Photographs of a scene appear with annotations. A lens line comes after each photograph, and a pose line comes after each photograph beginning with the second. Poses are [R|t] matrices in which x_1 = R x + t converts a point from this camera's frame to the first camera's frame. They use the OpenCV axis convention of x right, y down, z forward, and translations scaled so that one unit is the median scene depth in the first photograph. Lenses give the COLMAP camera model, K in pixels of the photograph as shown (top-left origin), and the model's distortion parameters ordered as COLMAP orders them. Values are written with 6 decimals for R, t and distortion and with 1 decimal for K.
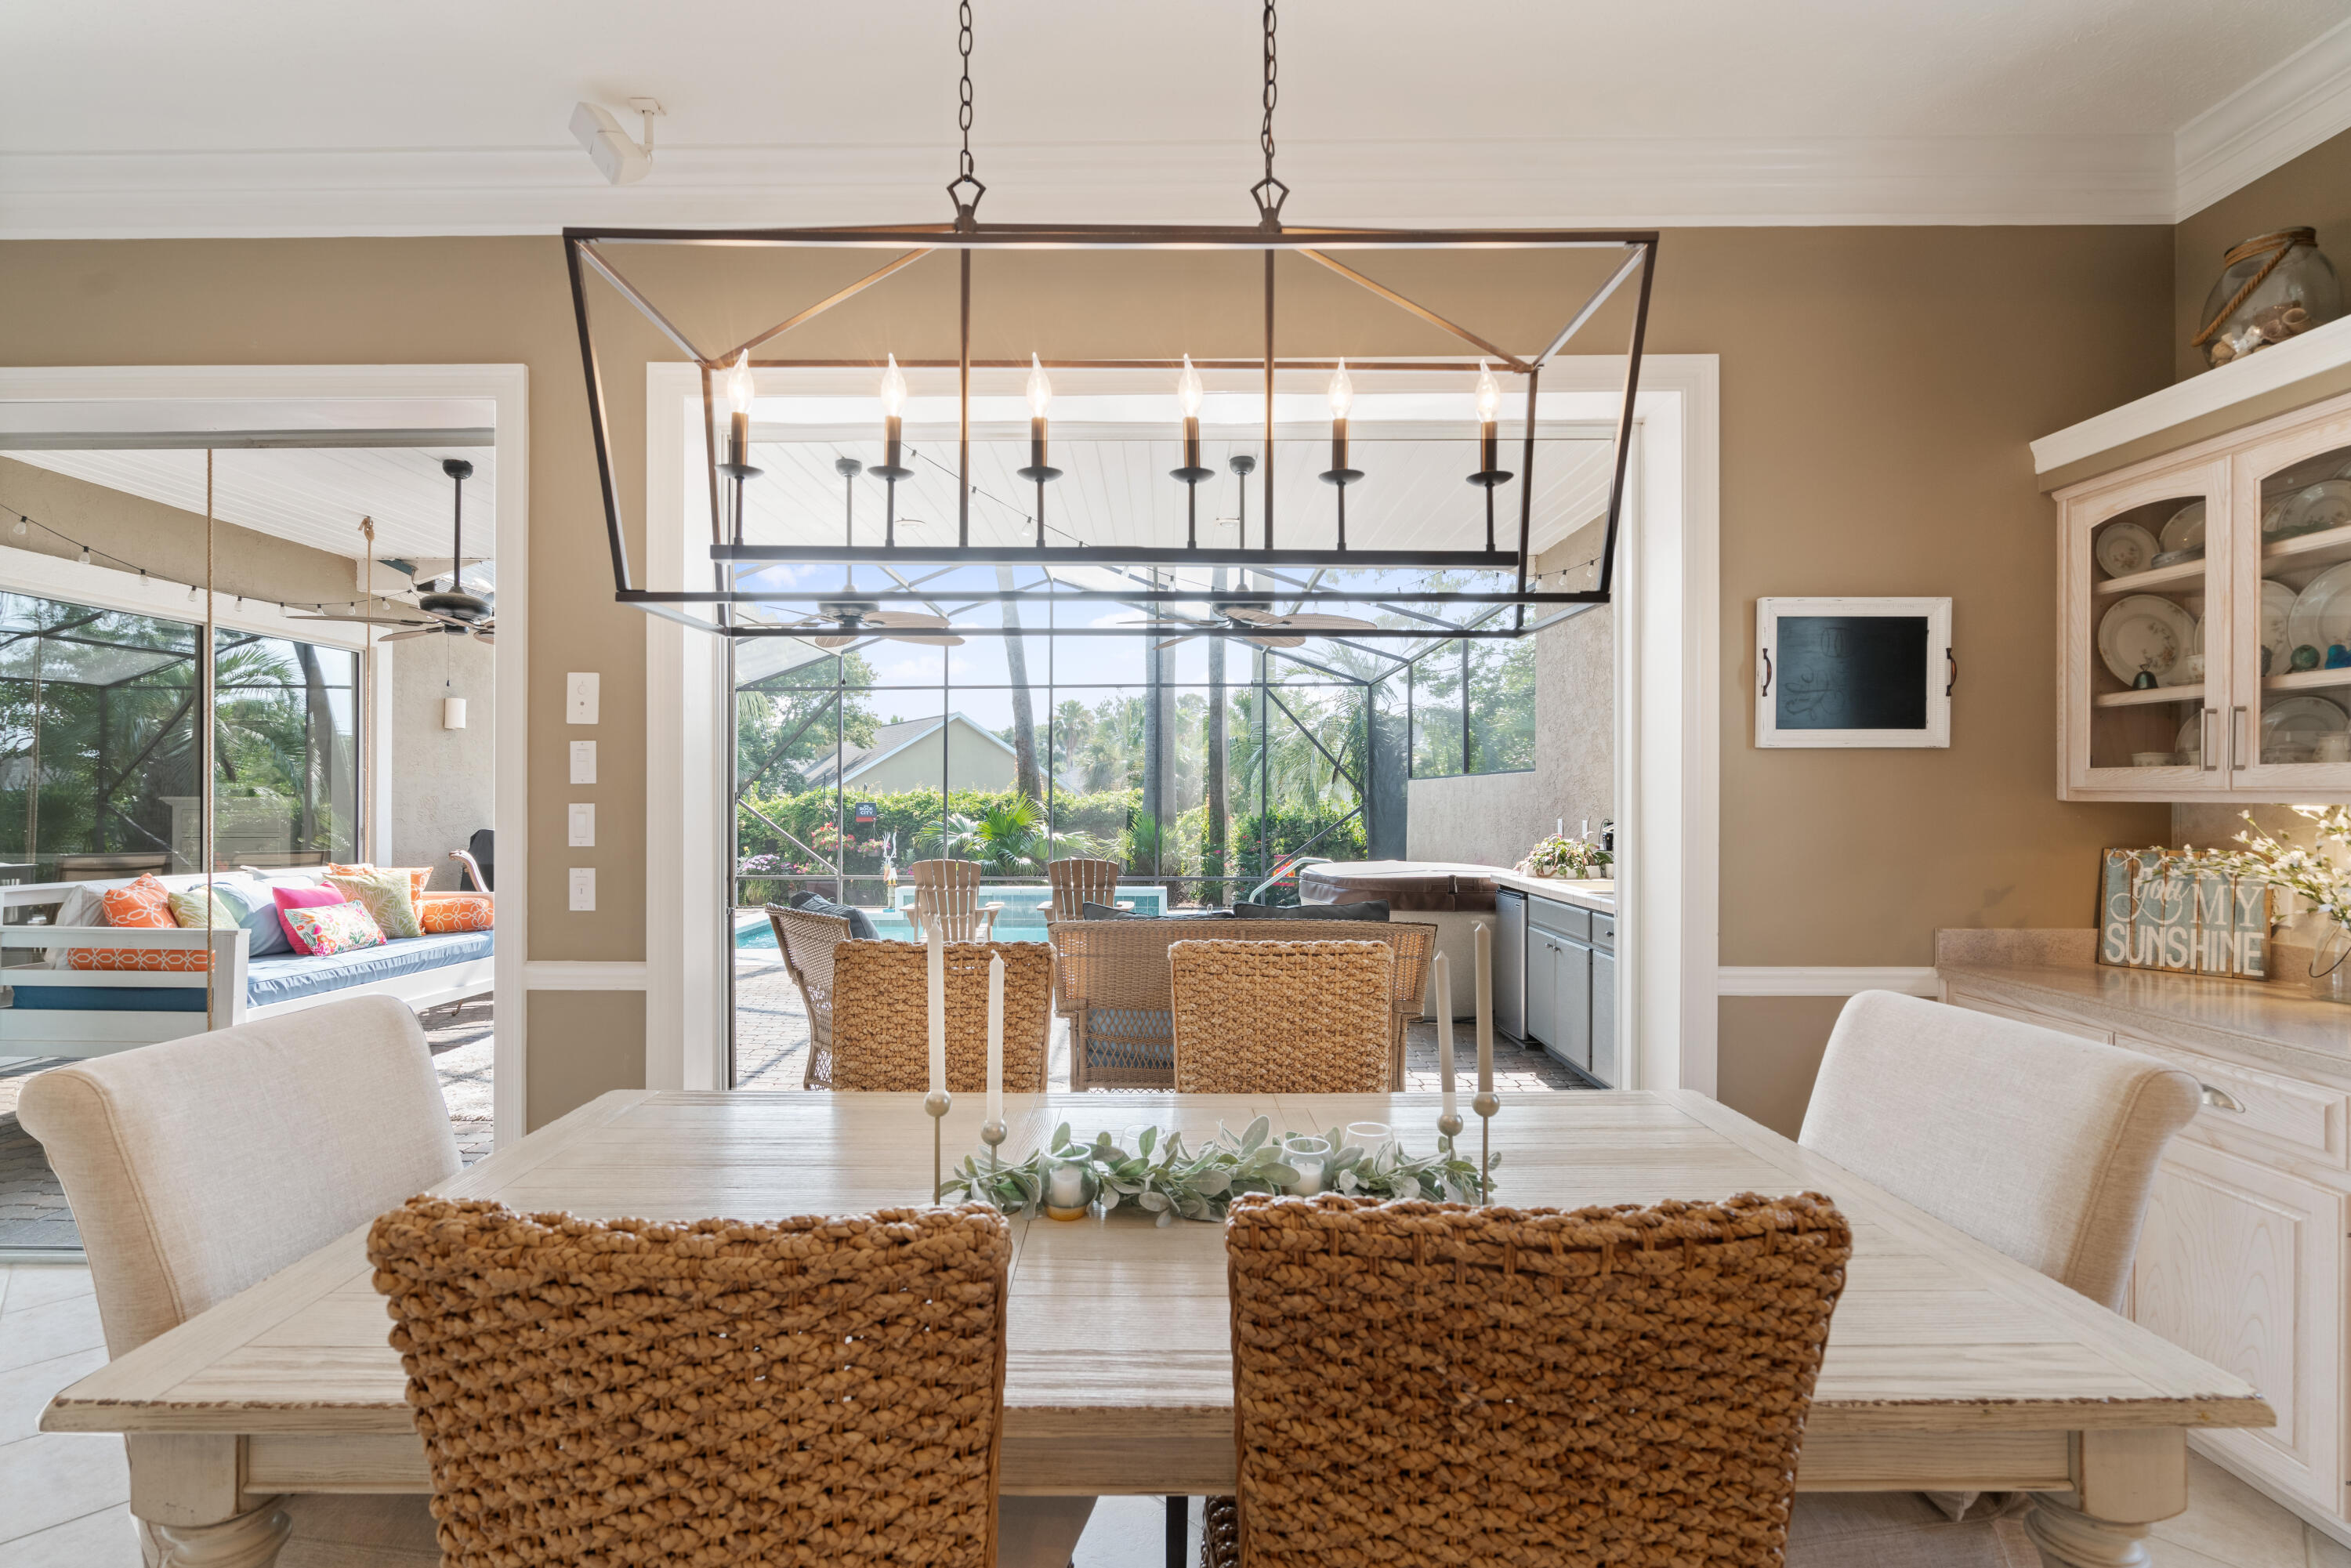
lens RADIAL K [[1065.4, 0, 1140.5], [0, 1065.4, 789.6], [0, 0, 1]] dist [-0.008202, 0.004419]
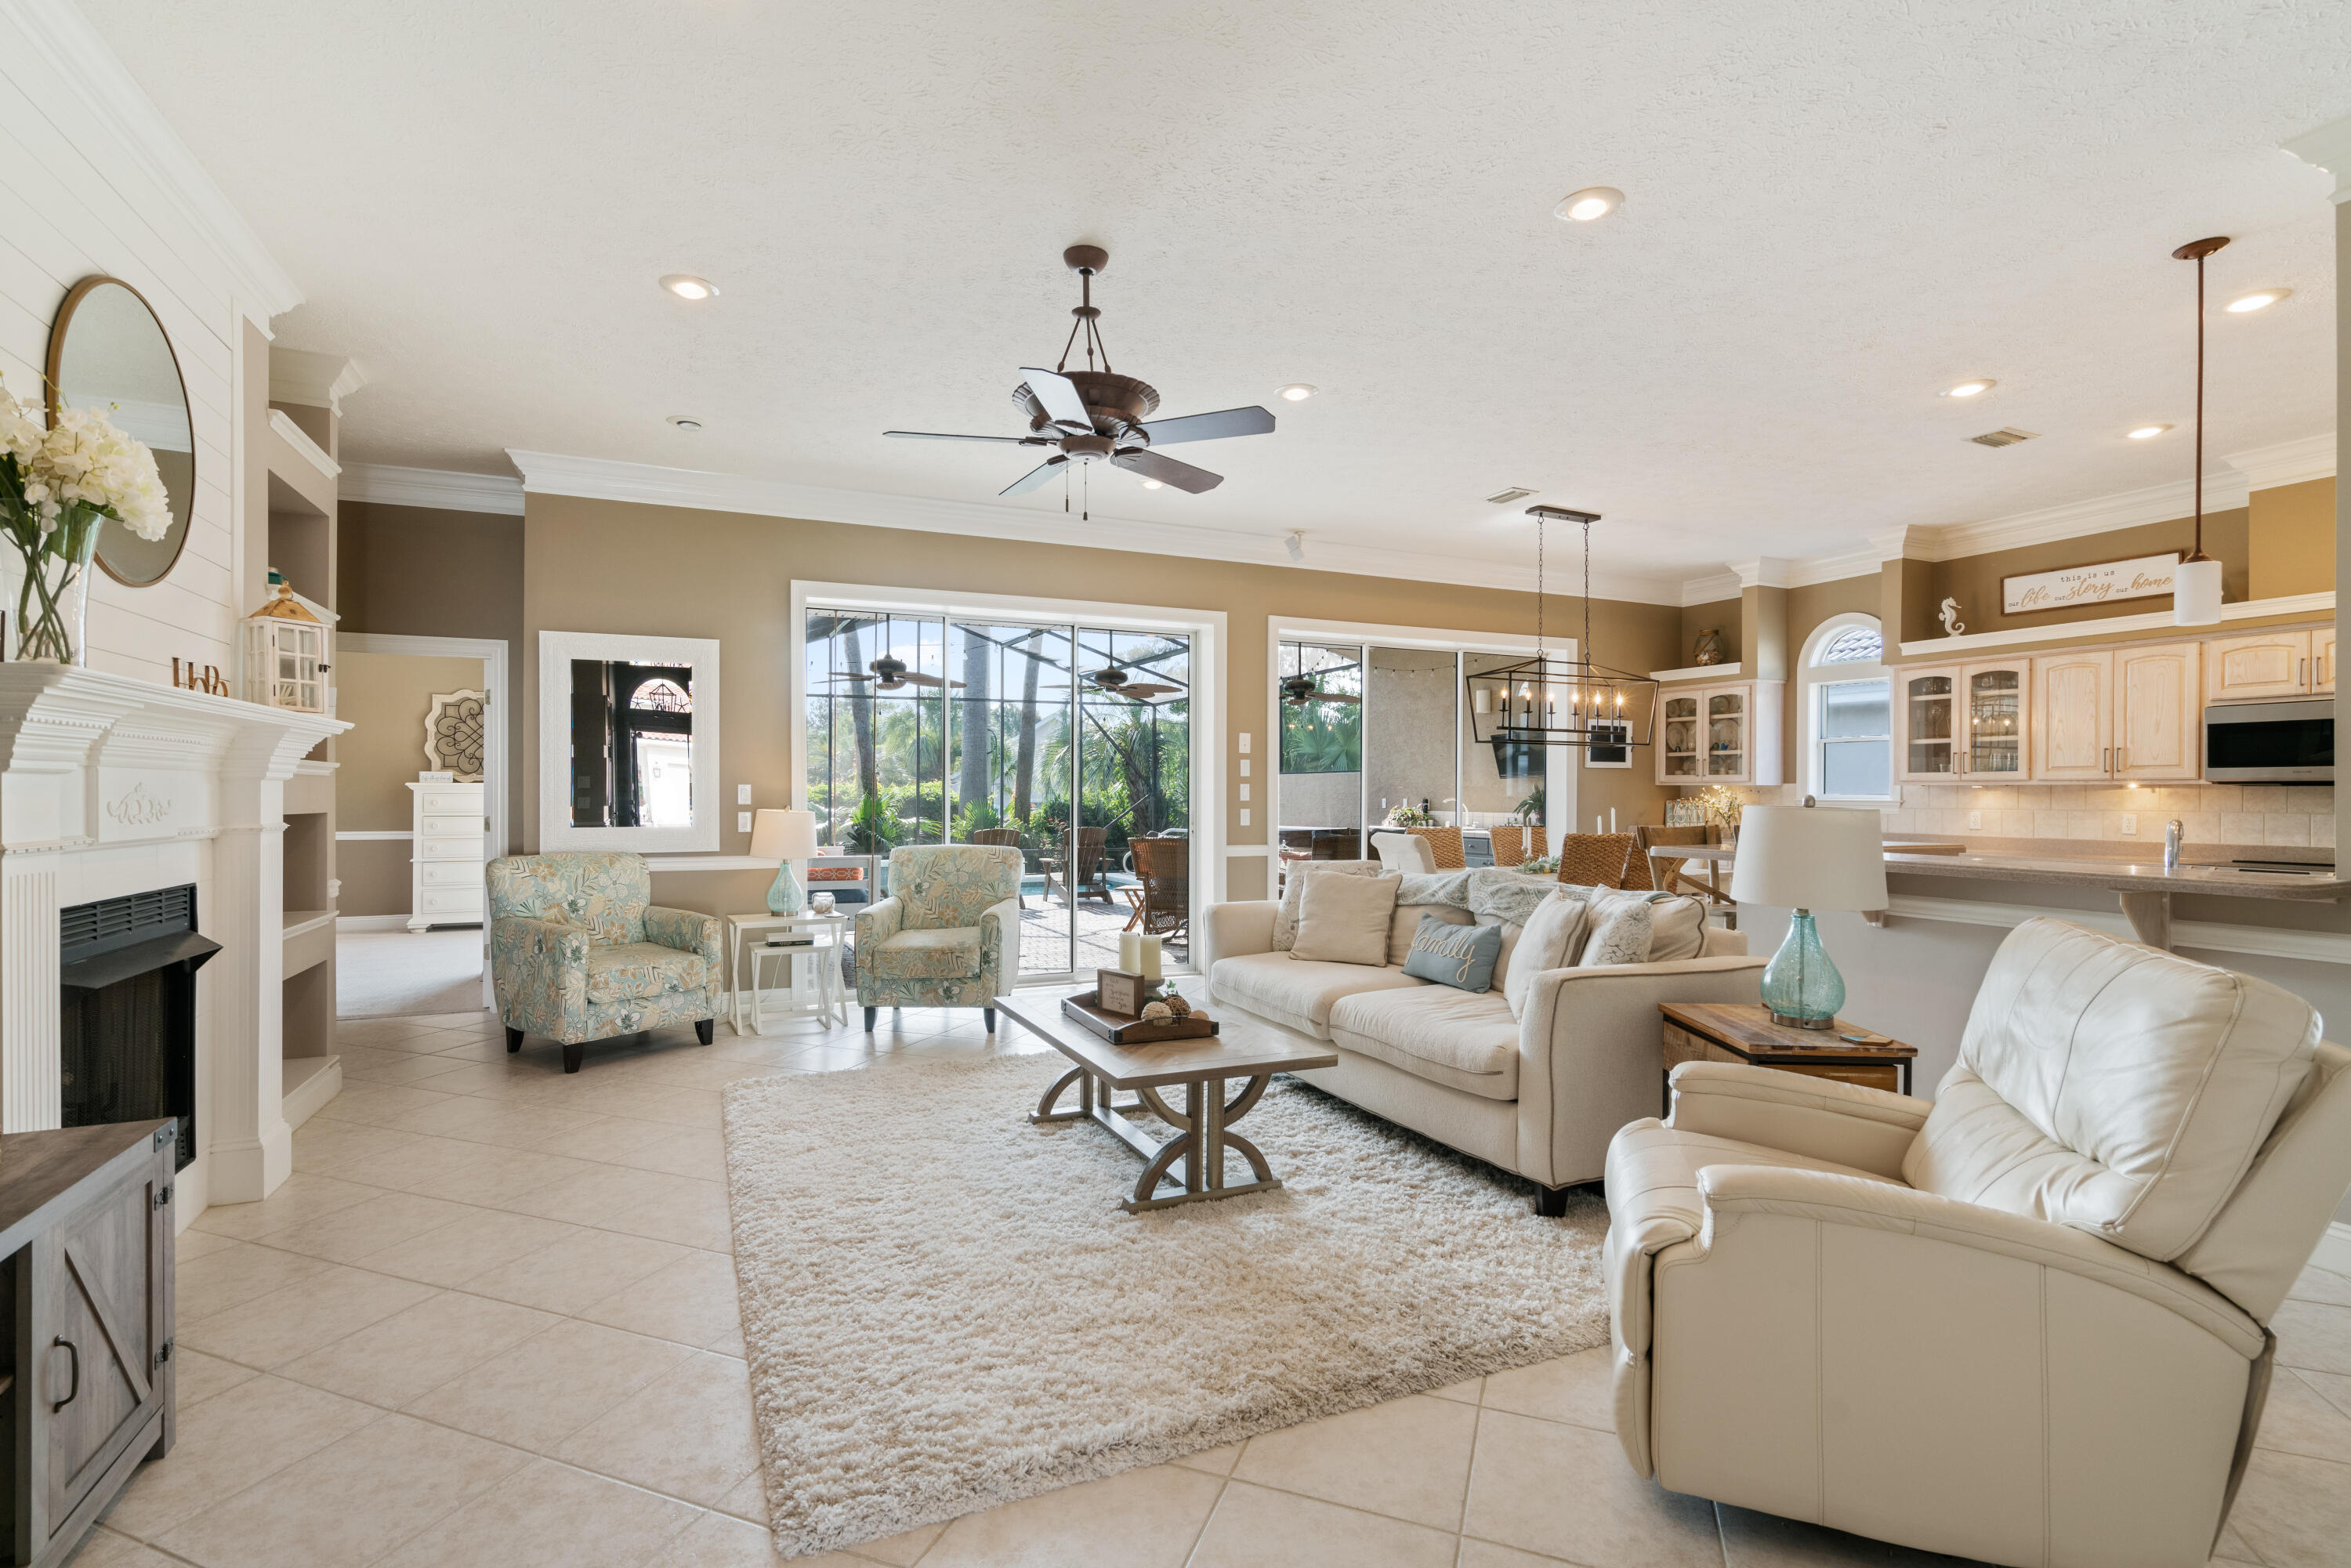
lens RADIAL K [[1065.4, 0, 1149.5], [0, 1065.4, 789.8], [0, 0, 1]] dist [-0.008202, 0.004419]
pose [[0.913818, 0.002243, 0.406118, -1.979625], [-0.004003, 0.999986, 0.003485, 0.021212], [-0.406105, -0.004811, 0.913814, -1.417062]]
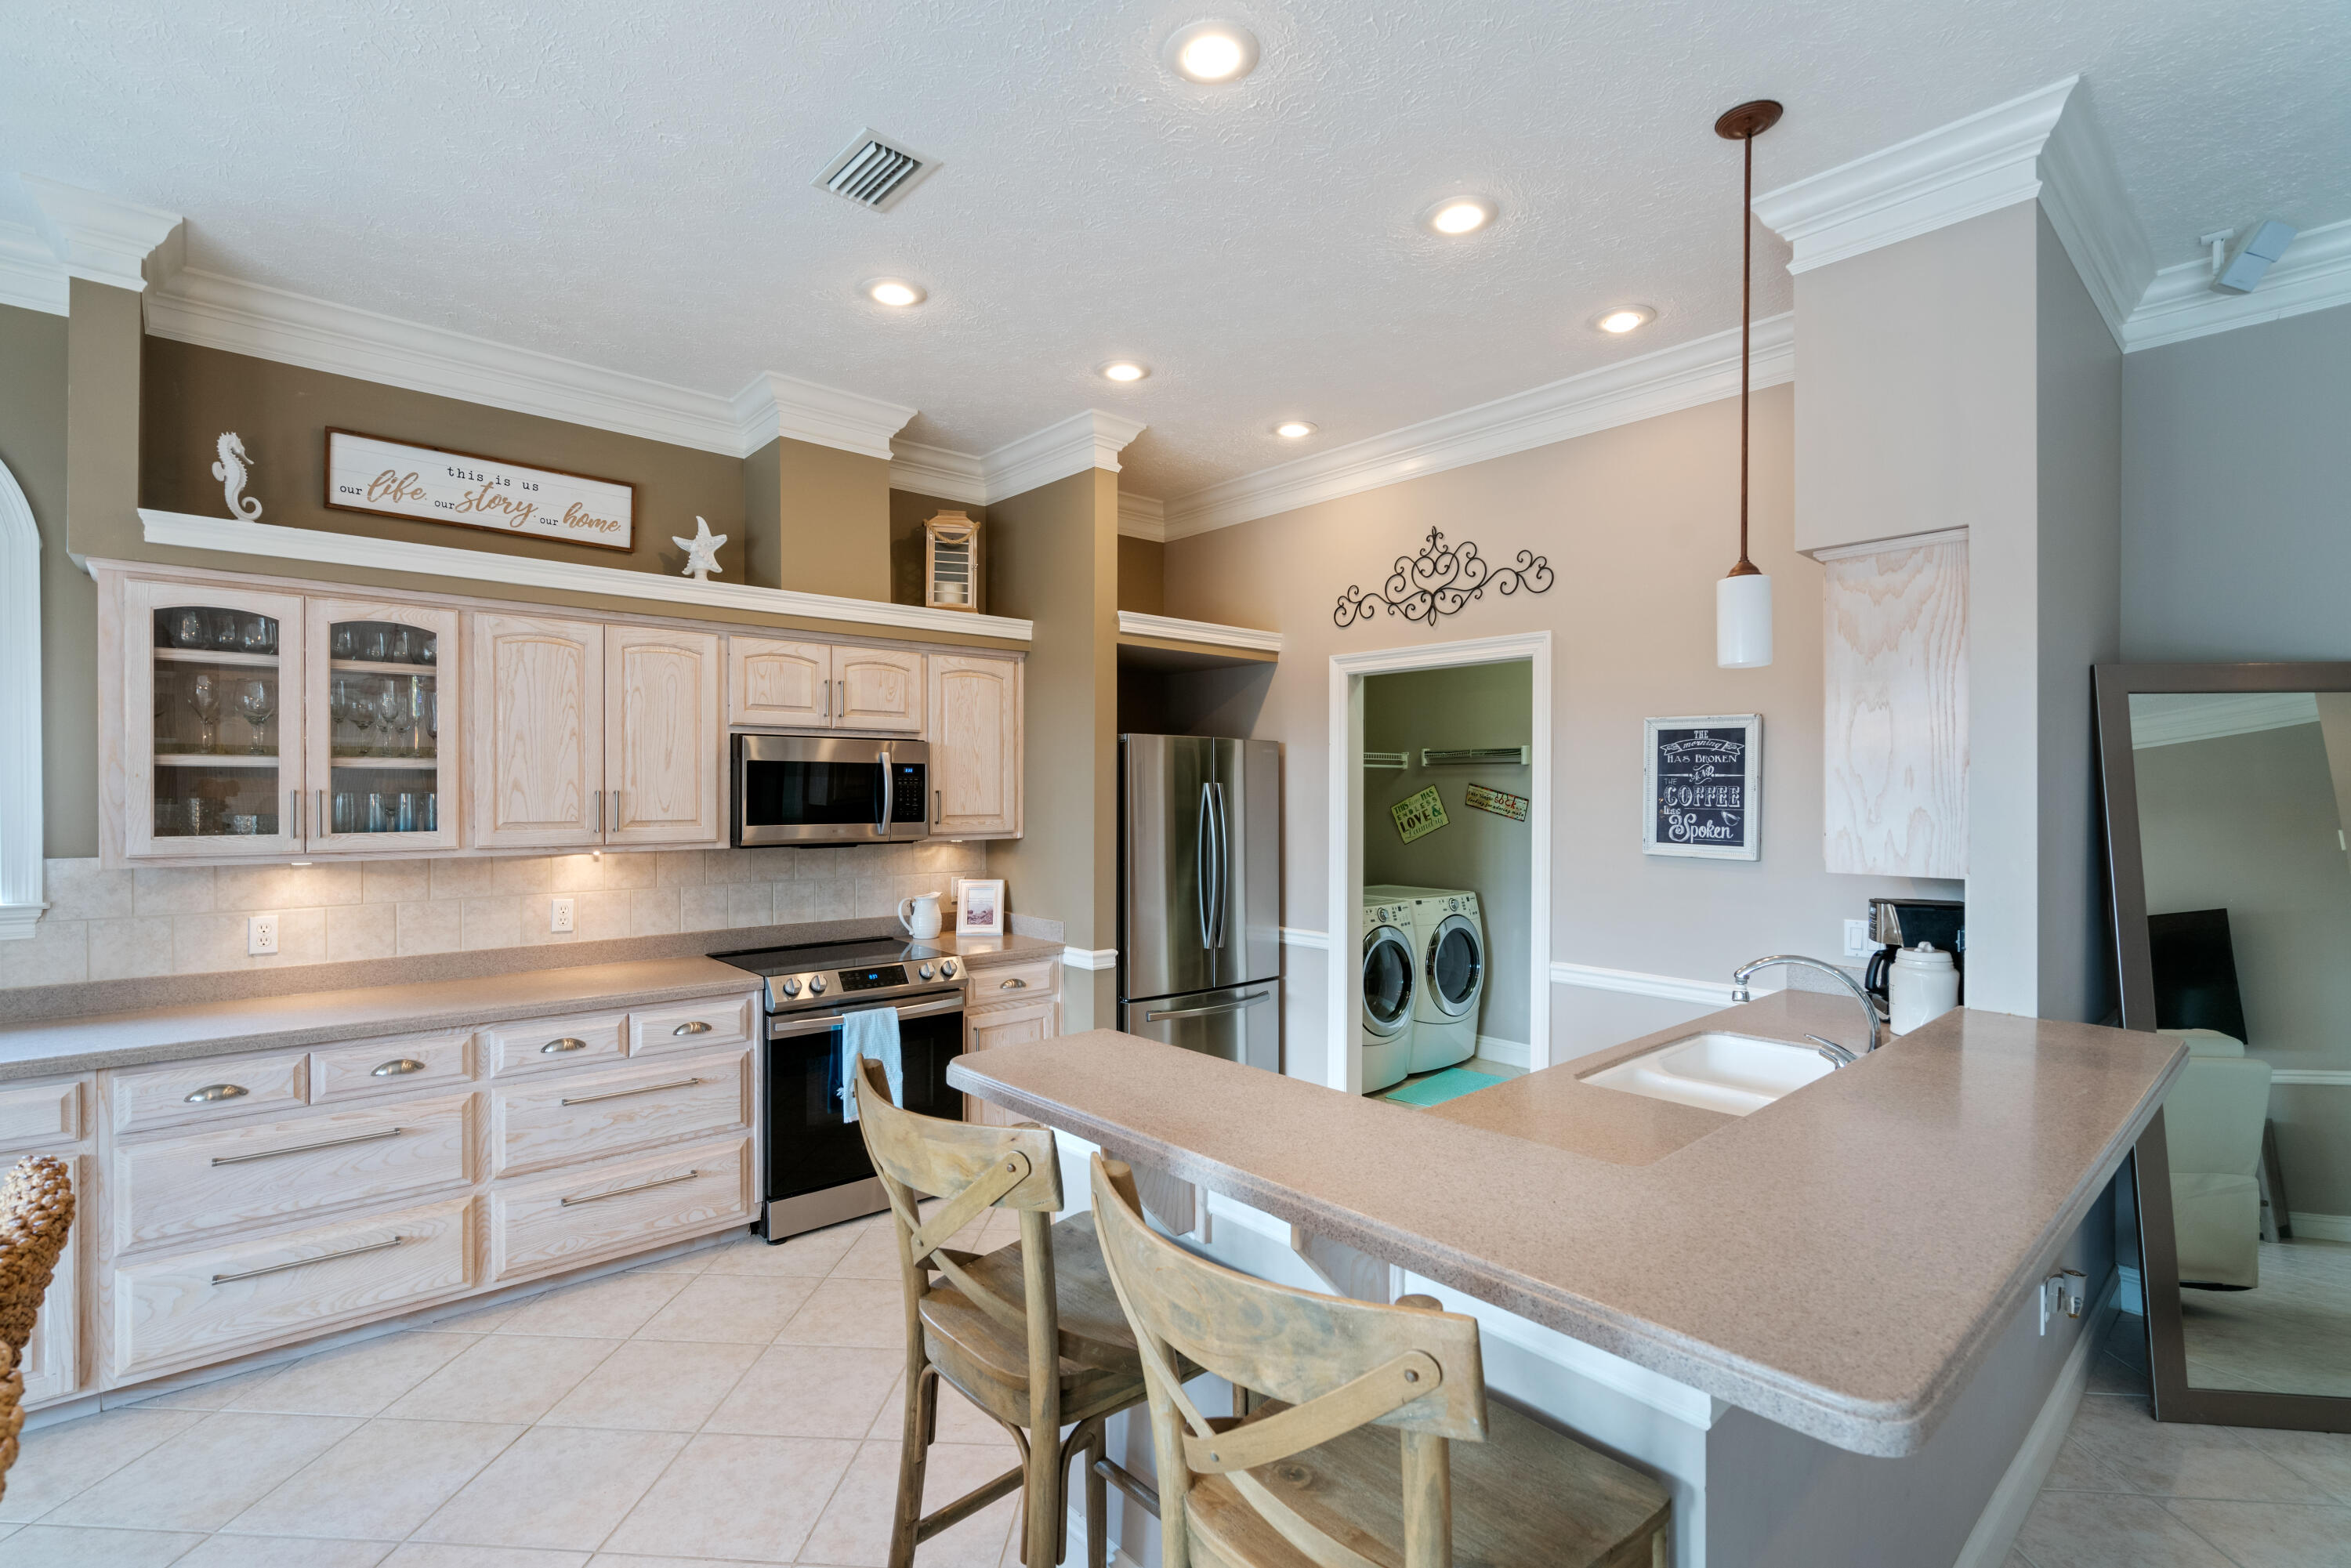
lens RADIAL K [[1065.4, 0, 1153.9], [0, 1065.4, 797.0], [0, 0, 1]] dist [-0.008202, 0.004419]
pose [[-0.666792, -0.007133, 0.745210, -0.584331], [-0.006096, 0.999973, 0.004117, -0.073298], [-0.745219, -0.001797, -0.666817, 0.248487]]
